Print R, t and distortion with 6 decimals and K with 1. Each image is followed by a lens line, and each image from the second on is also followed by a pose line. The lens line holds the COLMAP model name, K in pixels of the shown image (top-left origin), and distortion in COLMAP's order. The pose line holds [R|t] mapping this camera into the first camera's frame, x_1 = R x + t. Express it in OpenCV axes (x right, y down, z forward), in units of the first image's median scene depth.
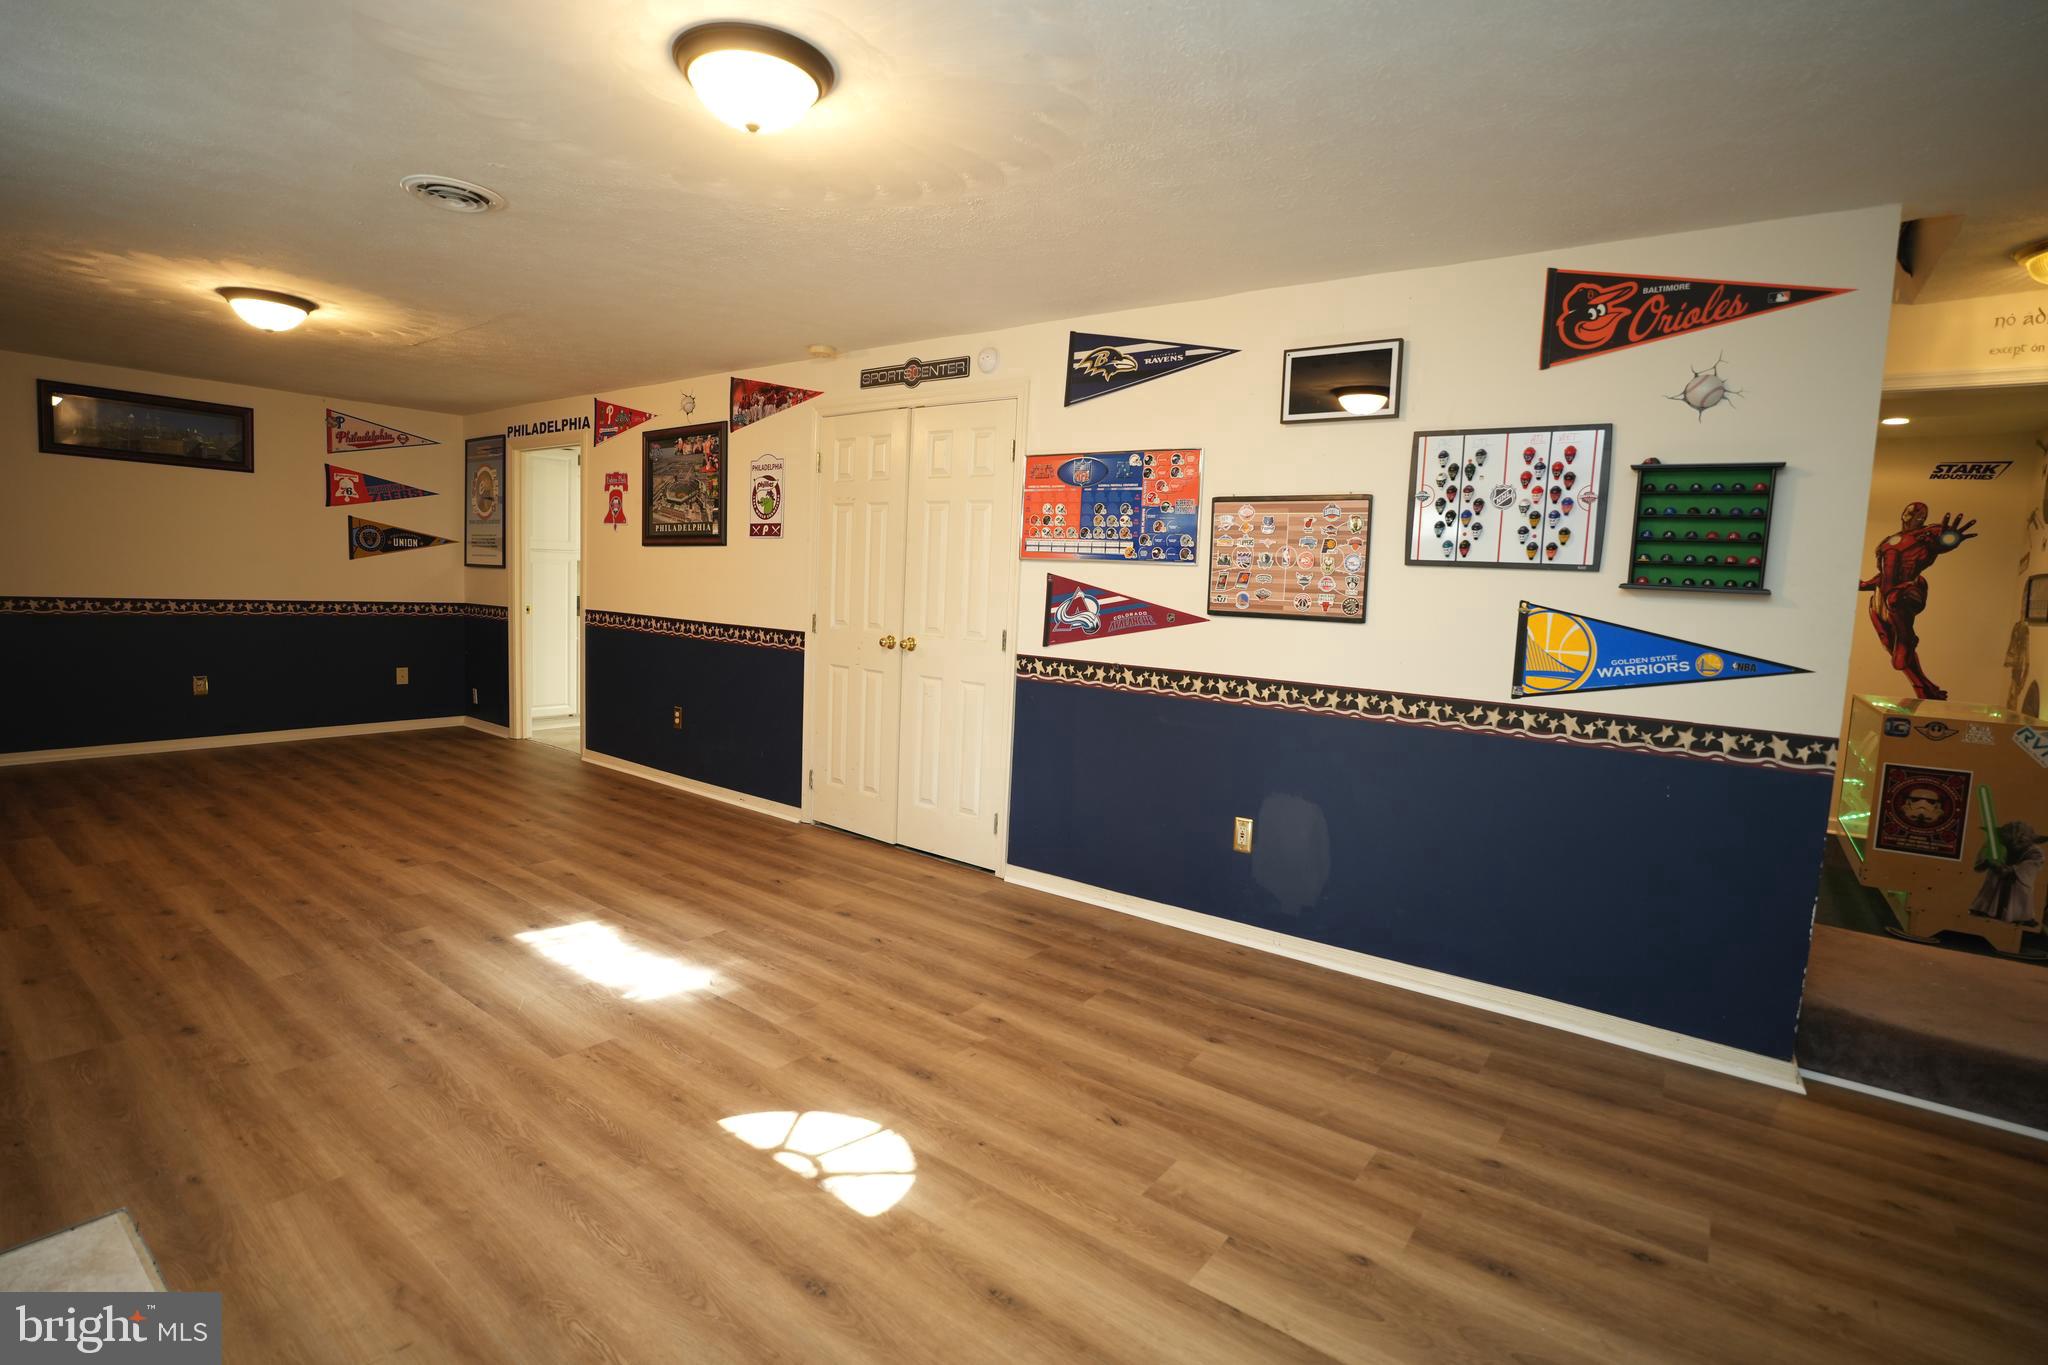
lens RADIAL K [[985.8, 0, 1026.3], [0, 985.8, 675.8], [0, 0, 1]] dist [-0.005802, 0.000419]
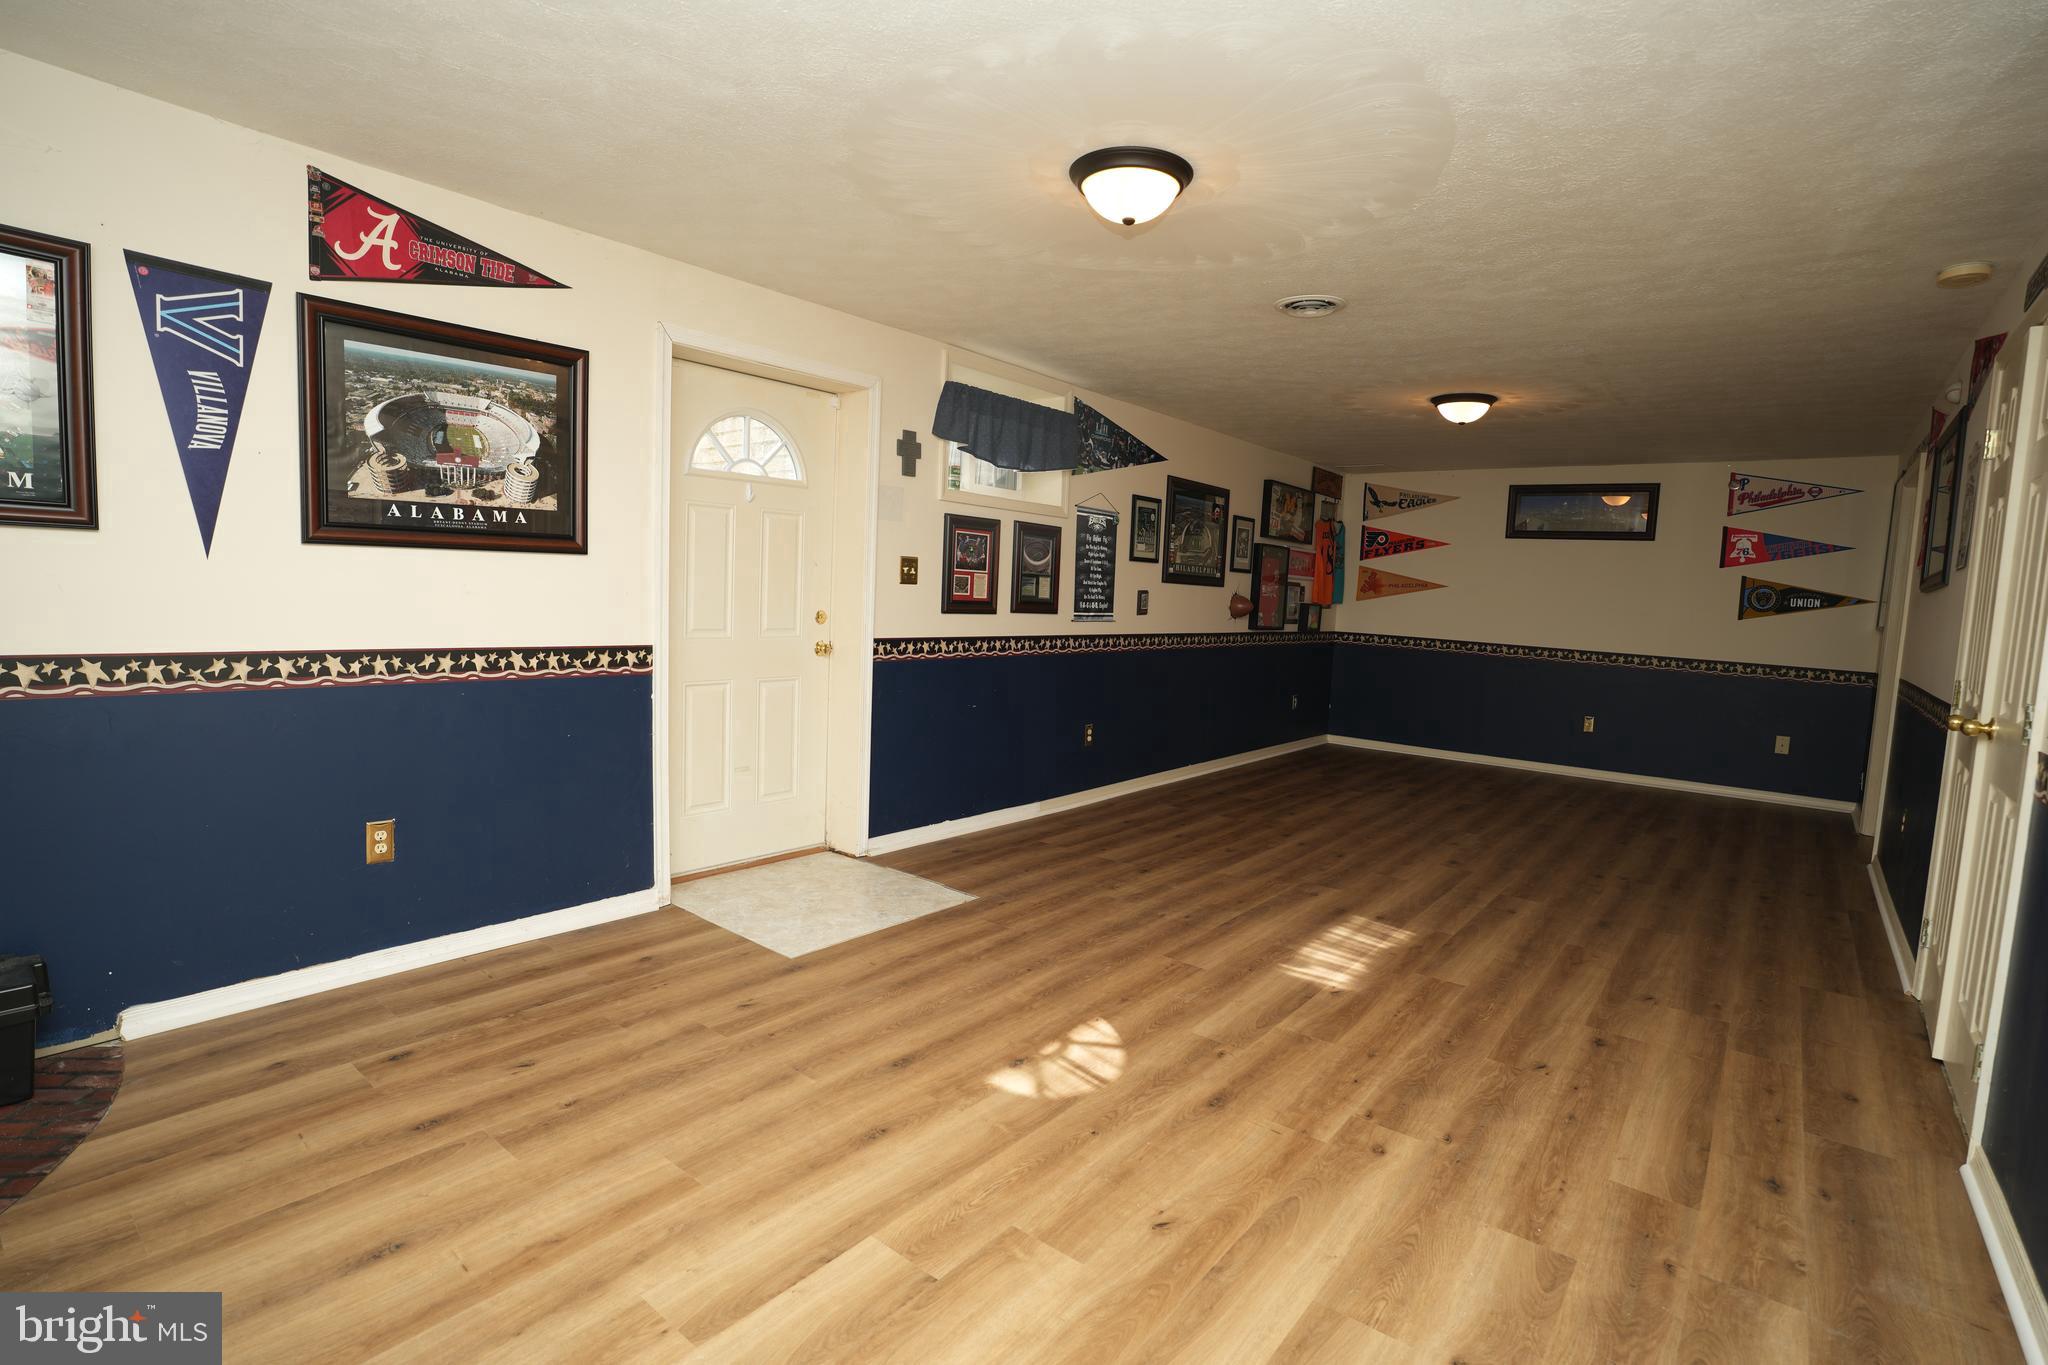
lens RADIAL K [[985.8, 0, 1026.4], [0, 985.8, 682.9], [0, 0, 1]] dist [-0.005802, 0.000419]
pose [[-0.017963, 0.045963, -0.998782, 0.555616], [-0.138421, 0.989209, 0.048012, -0.005870], [0.990211, 0.139115, -0.011406, 0.530842]]
